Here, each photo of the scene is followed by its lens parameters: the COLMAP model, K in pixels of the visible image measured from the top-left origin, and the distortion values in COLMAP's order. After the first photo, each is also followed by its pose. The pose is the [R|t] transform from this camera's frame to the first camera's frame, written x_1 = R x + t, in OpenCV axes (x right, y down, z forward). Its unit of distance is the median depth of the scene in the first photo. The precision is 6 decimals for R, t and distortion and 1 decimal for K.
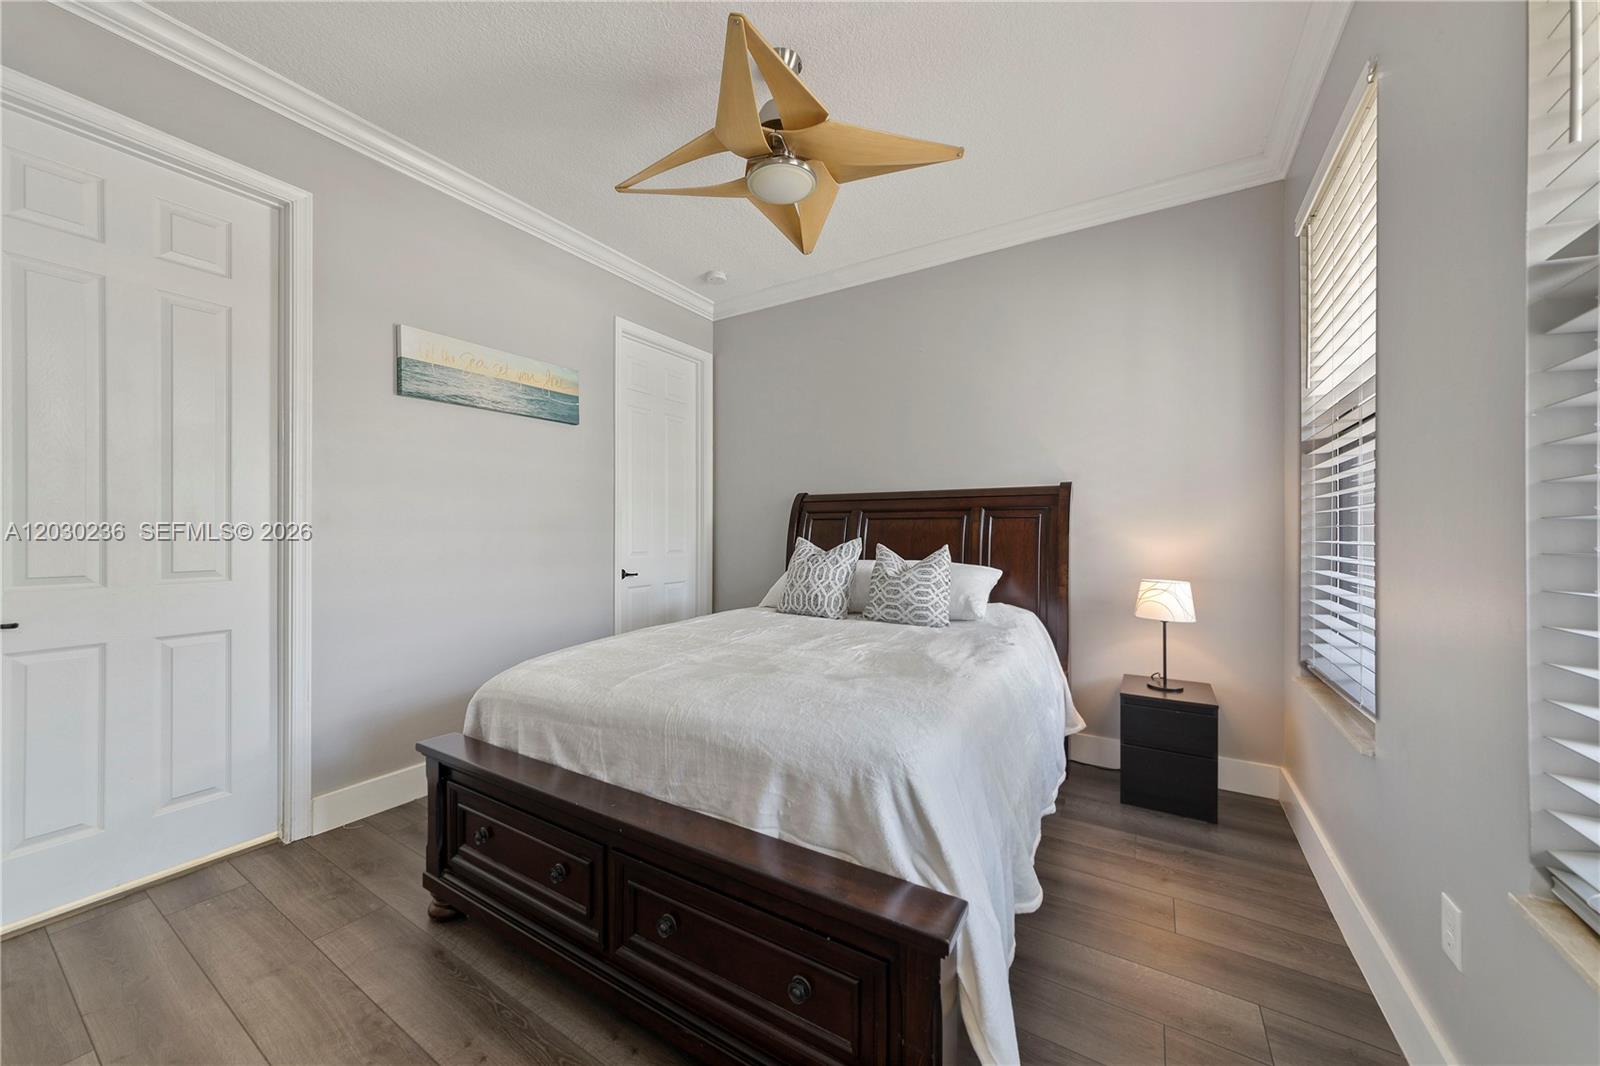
lens RADIAL K [[553.7, 0, 804.4], [0, 553.7, 531.9], [0, 0, 1]] dist [-0.002192, 0.001517]
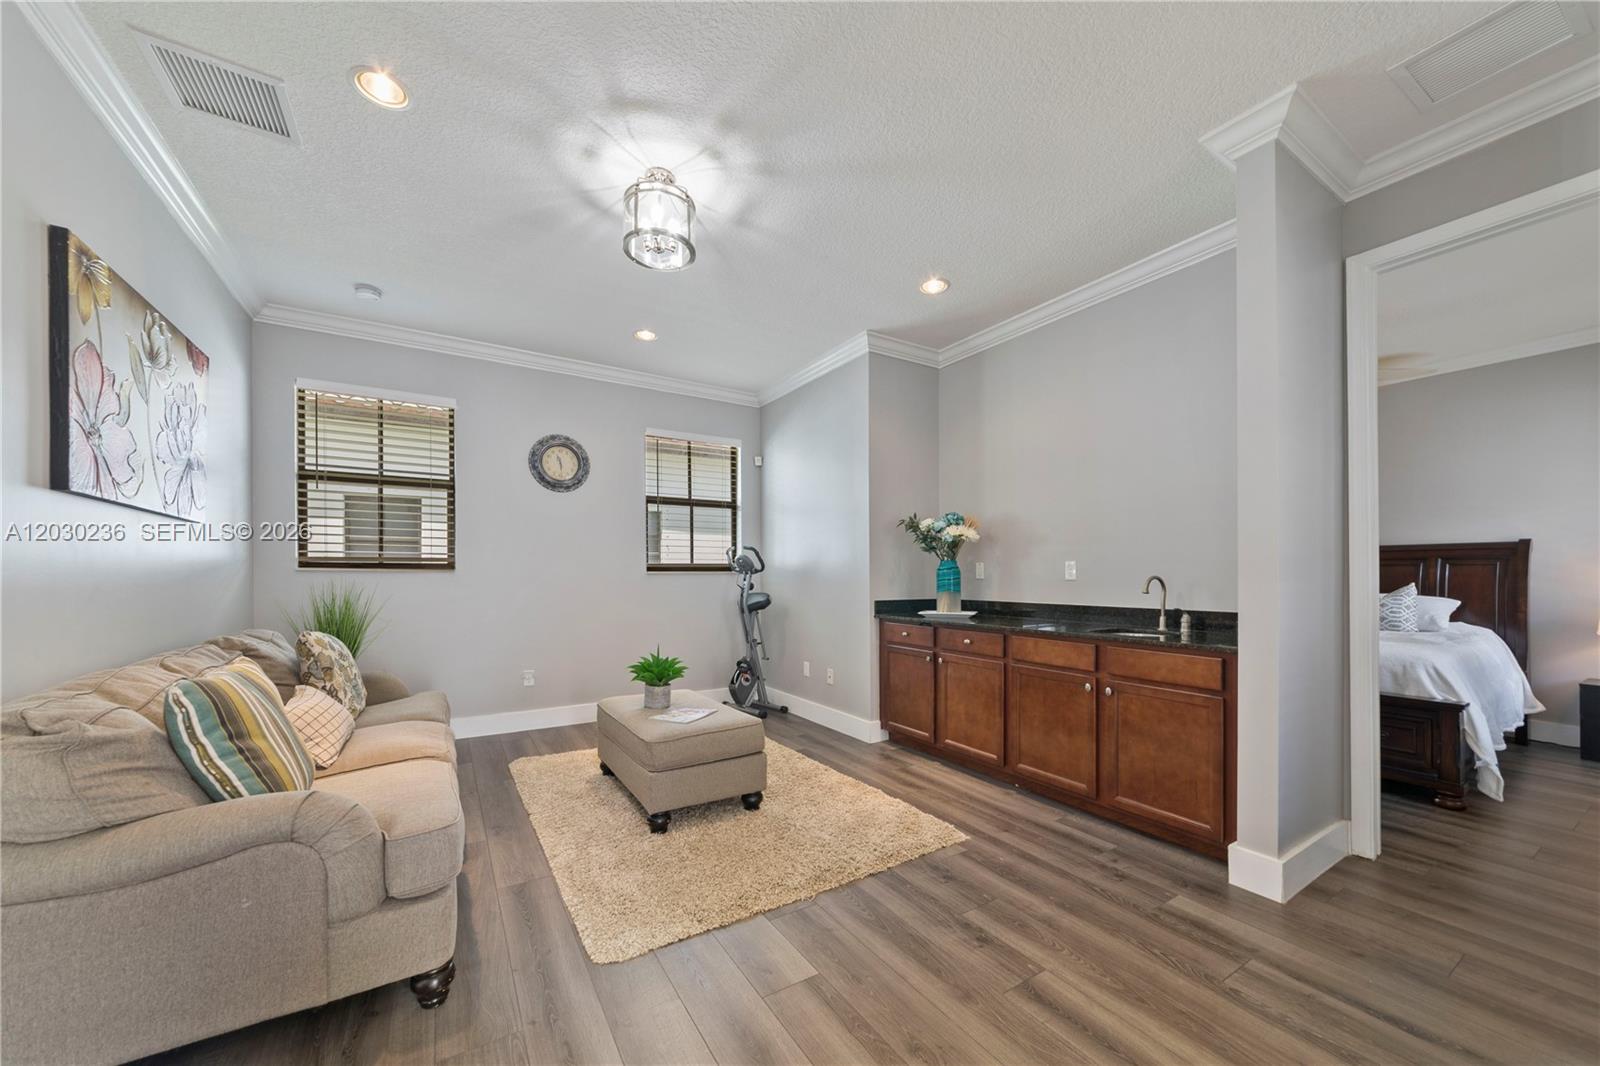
lens RADIAL K [[553.7, 0, 830.8], [0, 553.7, 576.1], [0, 0, 1]] dist [-0.002192, 0.001517]
pose [[0.894798, -0.001031, -0.446469, -0.503622], [-0.001596, 0.999984, -0.005506, 0.015797], [0.446468, 0.005640, 0.894782, -1.104940]]
